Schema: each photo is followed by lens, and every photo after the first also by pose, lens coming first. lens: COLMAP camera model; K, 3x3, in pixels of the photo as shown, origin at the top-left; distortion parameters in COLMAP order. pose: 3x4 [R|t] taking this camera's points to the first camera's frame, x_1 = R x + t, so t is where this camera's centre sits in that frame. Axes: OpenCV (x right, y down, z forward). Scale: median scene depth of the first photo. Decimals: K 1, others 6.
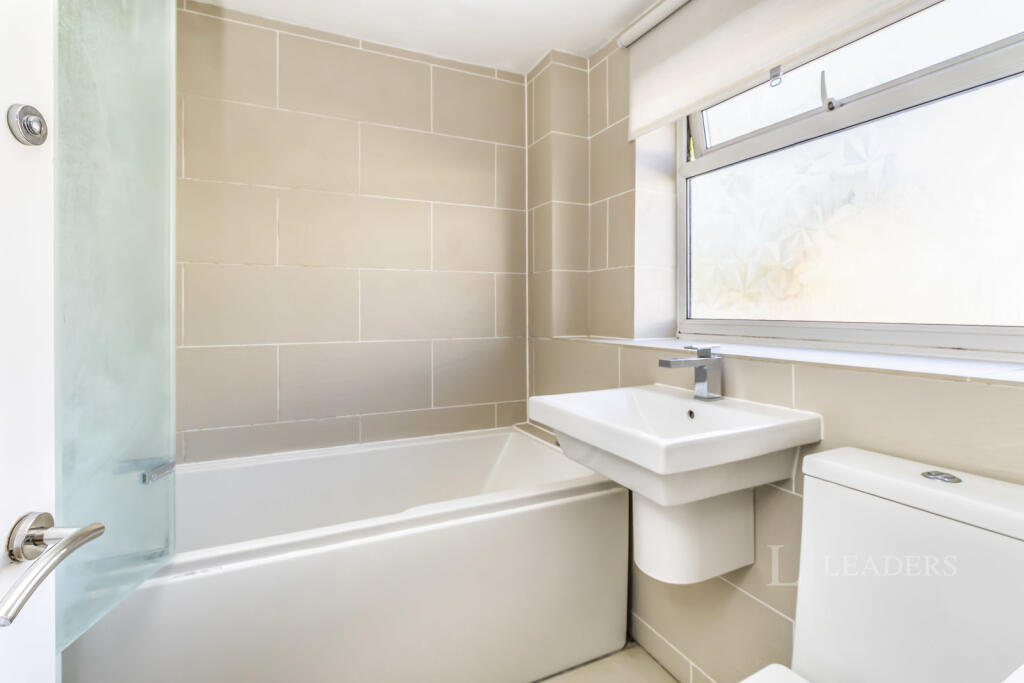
lens RADIAL K [[433.3, 0, 512.0], [0, 433.3, 341.5], [0, 0, 1]] dist [-0.002525, 0.000130]
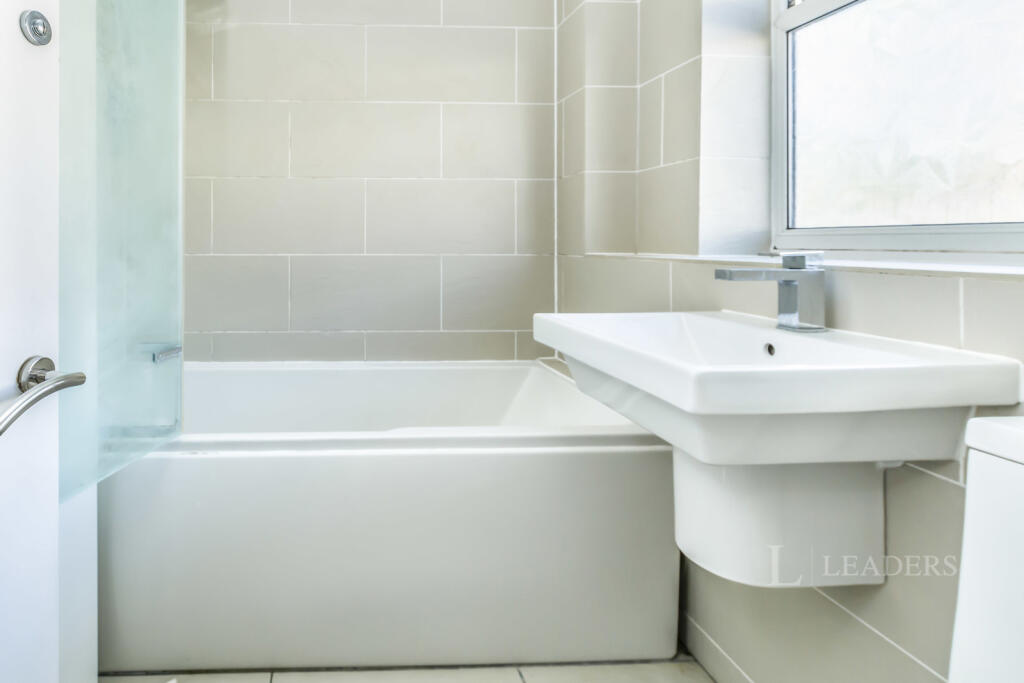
lens RADIAL K [[457.4, 0, 512.0], [0, 457.4, 341.5], [0, 0, 1]] dist [0.001365, -0.000277]
pose [[0.933181, 0.021117, -0.358785, 0.283610], [-0.023821, 0.999711, -0.003118, 0.165253], [0.358615, 0.011456, 0.933415, 0.144362]]
